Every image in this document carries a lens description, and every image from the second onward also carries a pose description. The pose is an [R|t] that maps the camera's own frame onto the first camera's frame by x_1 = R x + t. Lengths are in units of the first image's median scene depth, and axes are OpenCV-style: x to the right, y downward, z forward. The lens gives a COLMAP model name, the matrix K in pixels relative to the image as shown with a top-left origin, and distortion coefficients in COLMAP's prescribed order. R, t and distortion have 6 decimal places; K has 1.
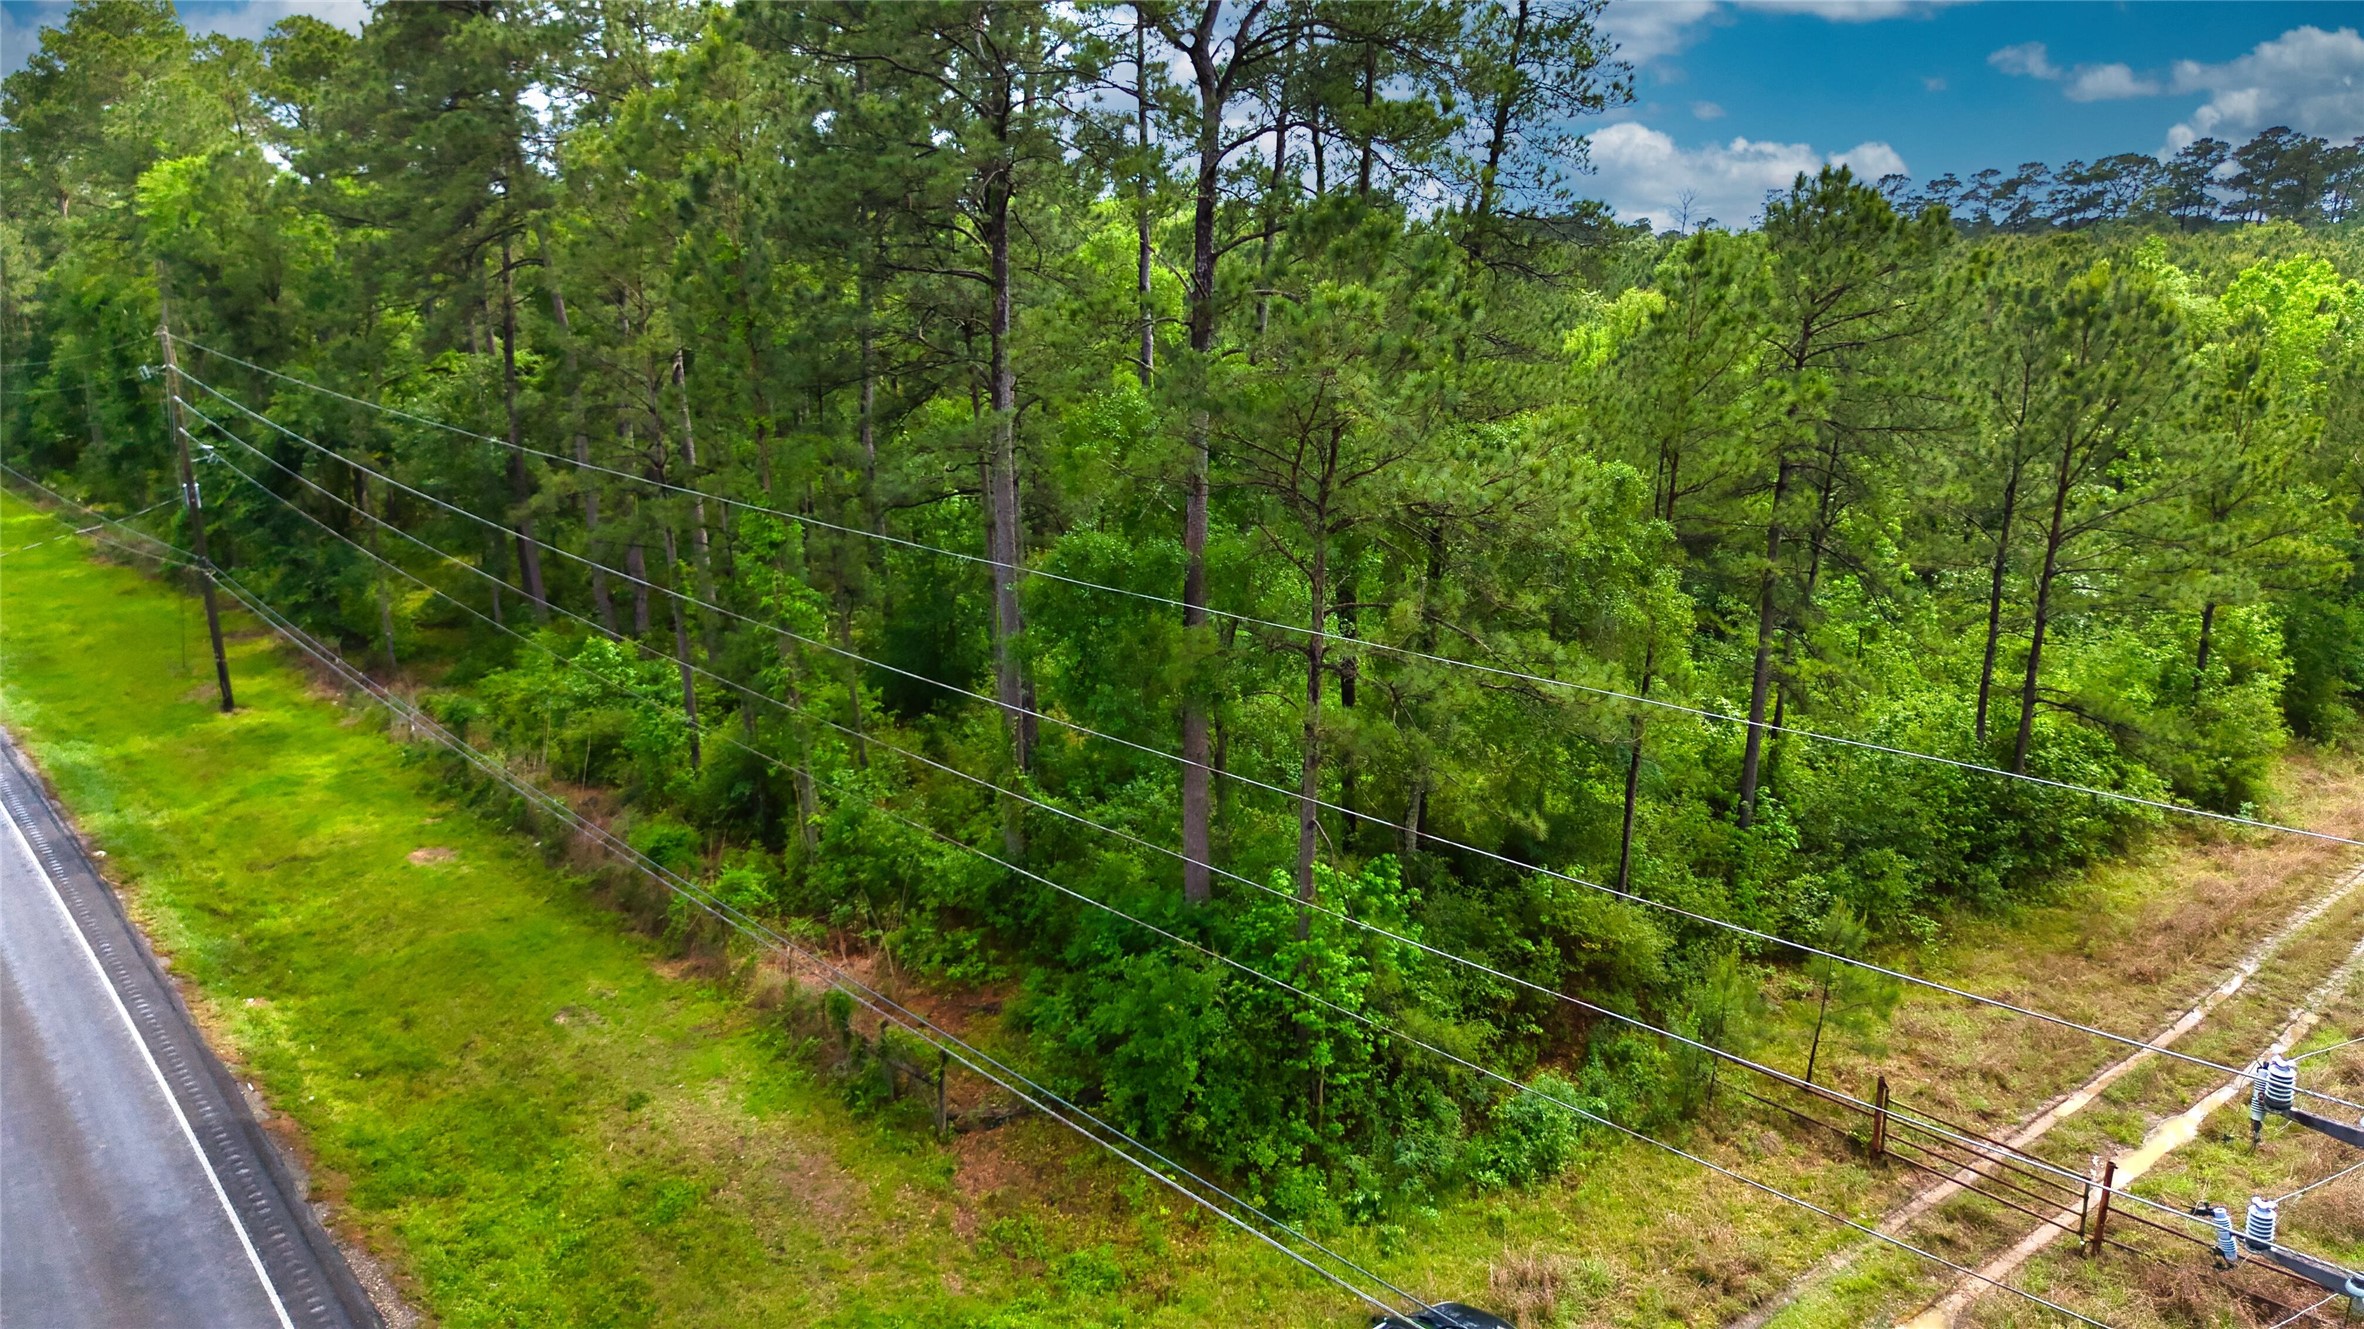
lens RADIAL K [[1657.9, 0, 1175.7], [0, 1657.9, 645.1], [0, 0, 1]] dist [0.057917, -0.053772]
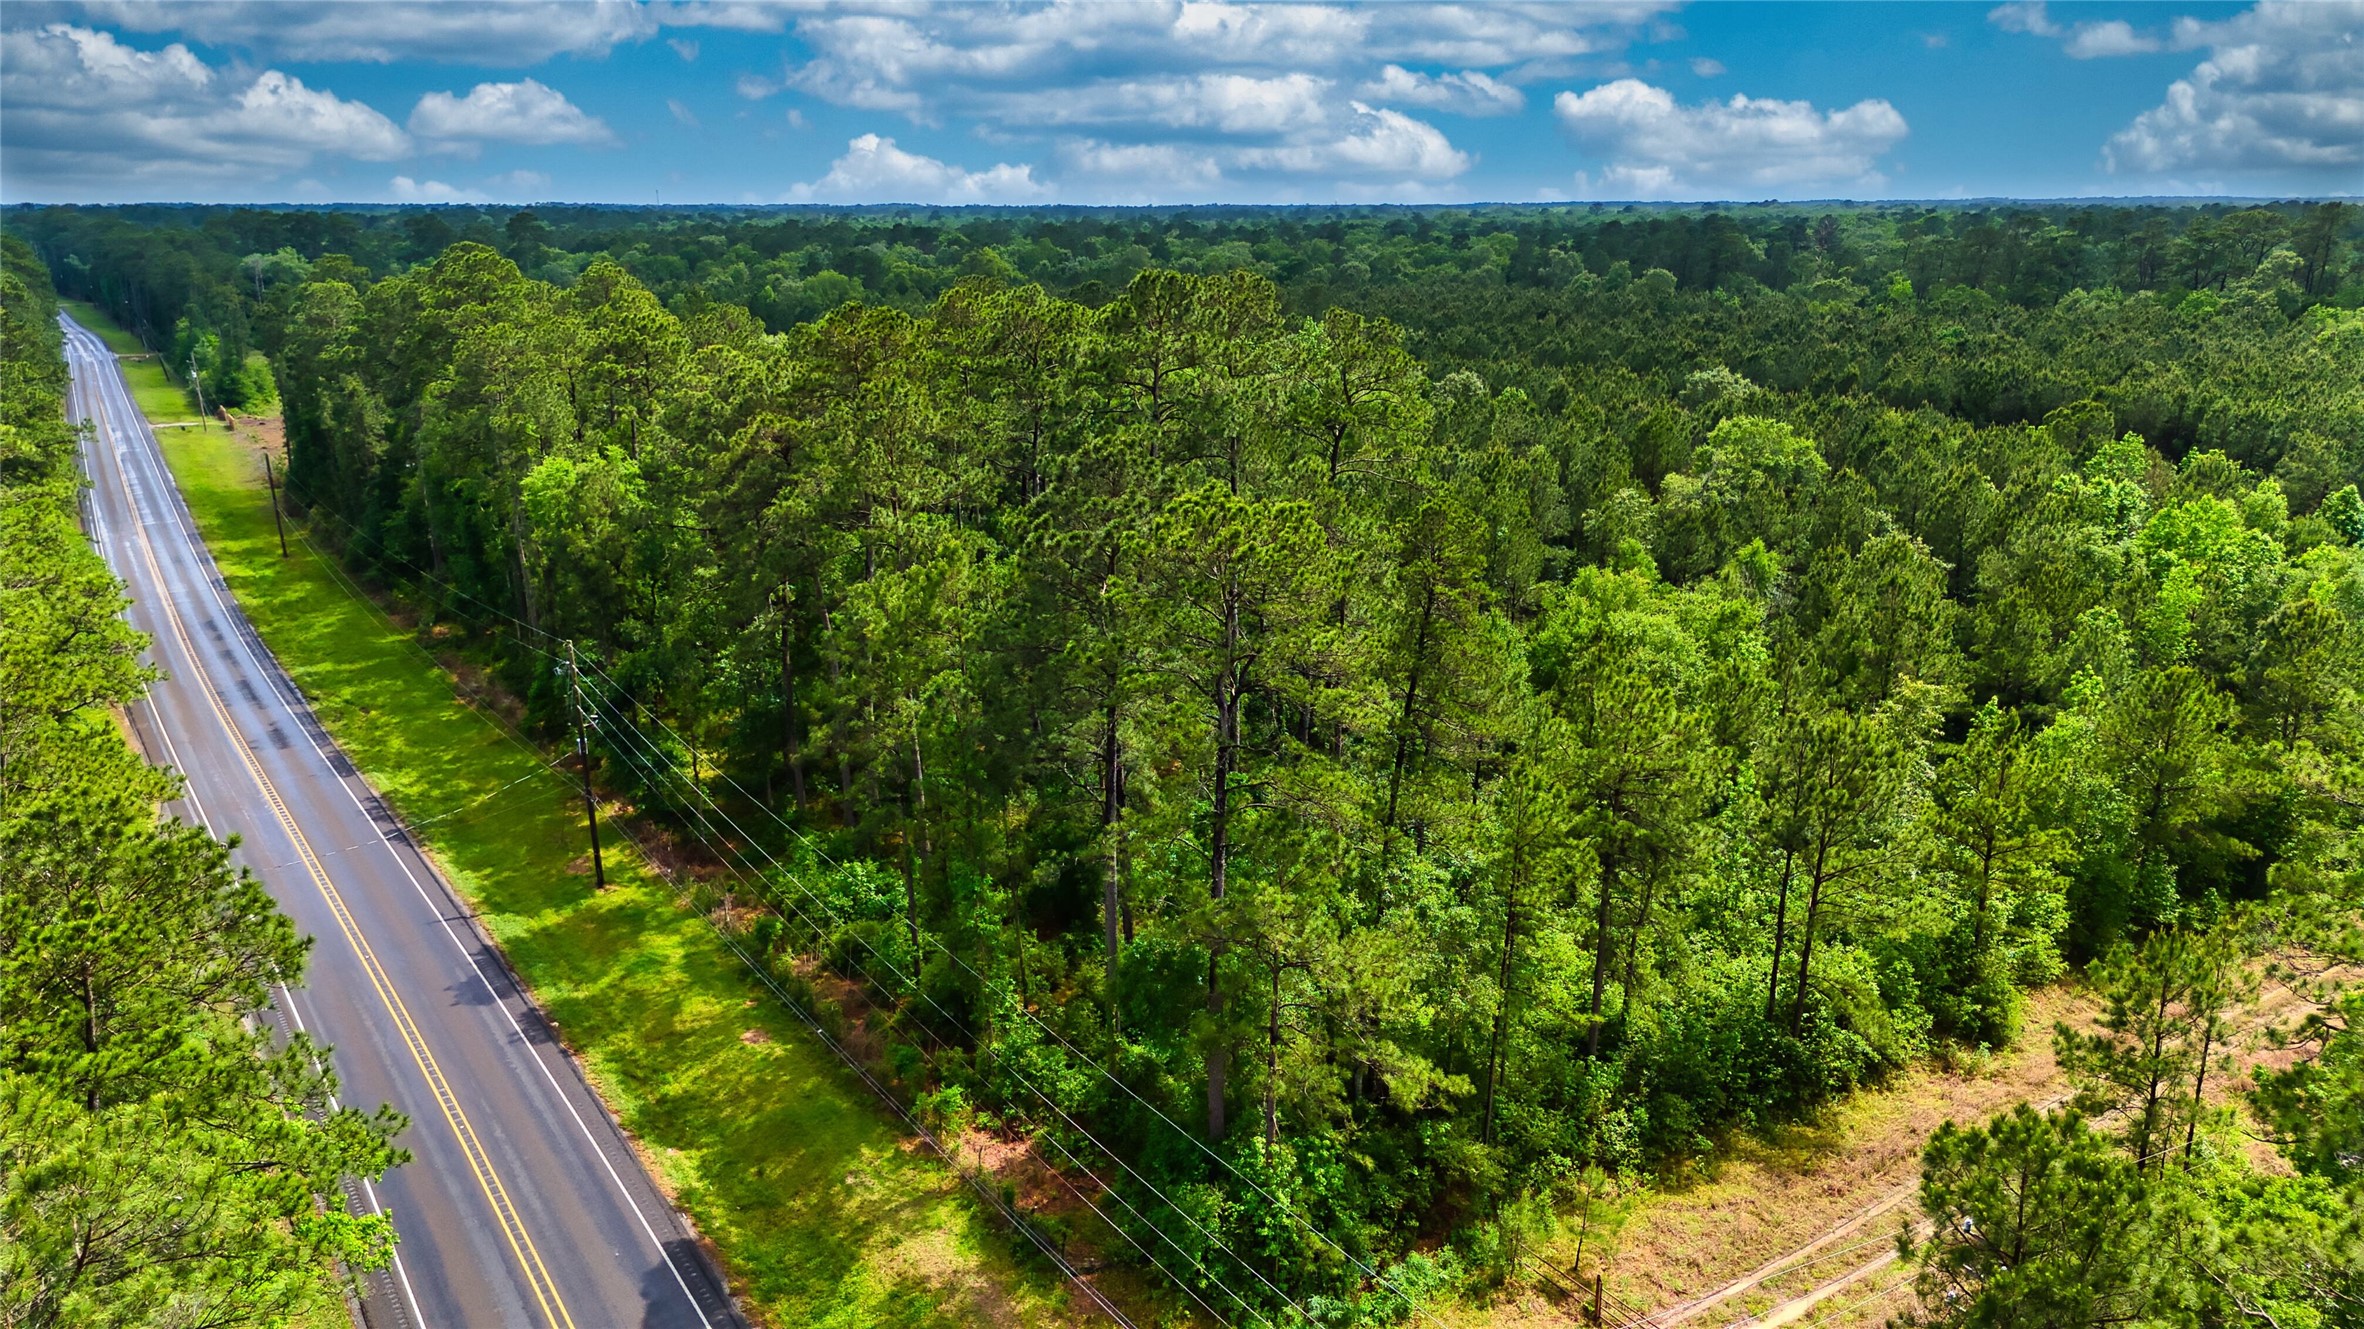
lens RADIAL K [[1657.9, 0, 1177.7], [0, 1657.9, 650.6], [0, 0, 1]] dist [0.057917, -0.053772]
pose [[0.995083, 0.027529, -0.095145, 0.118503], [-0.023184, 0.998651, 0.046465, -0.406507], [0.096296, -0.044031, 0.994378, -0.652759]]
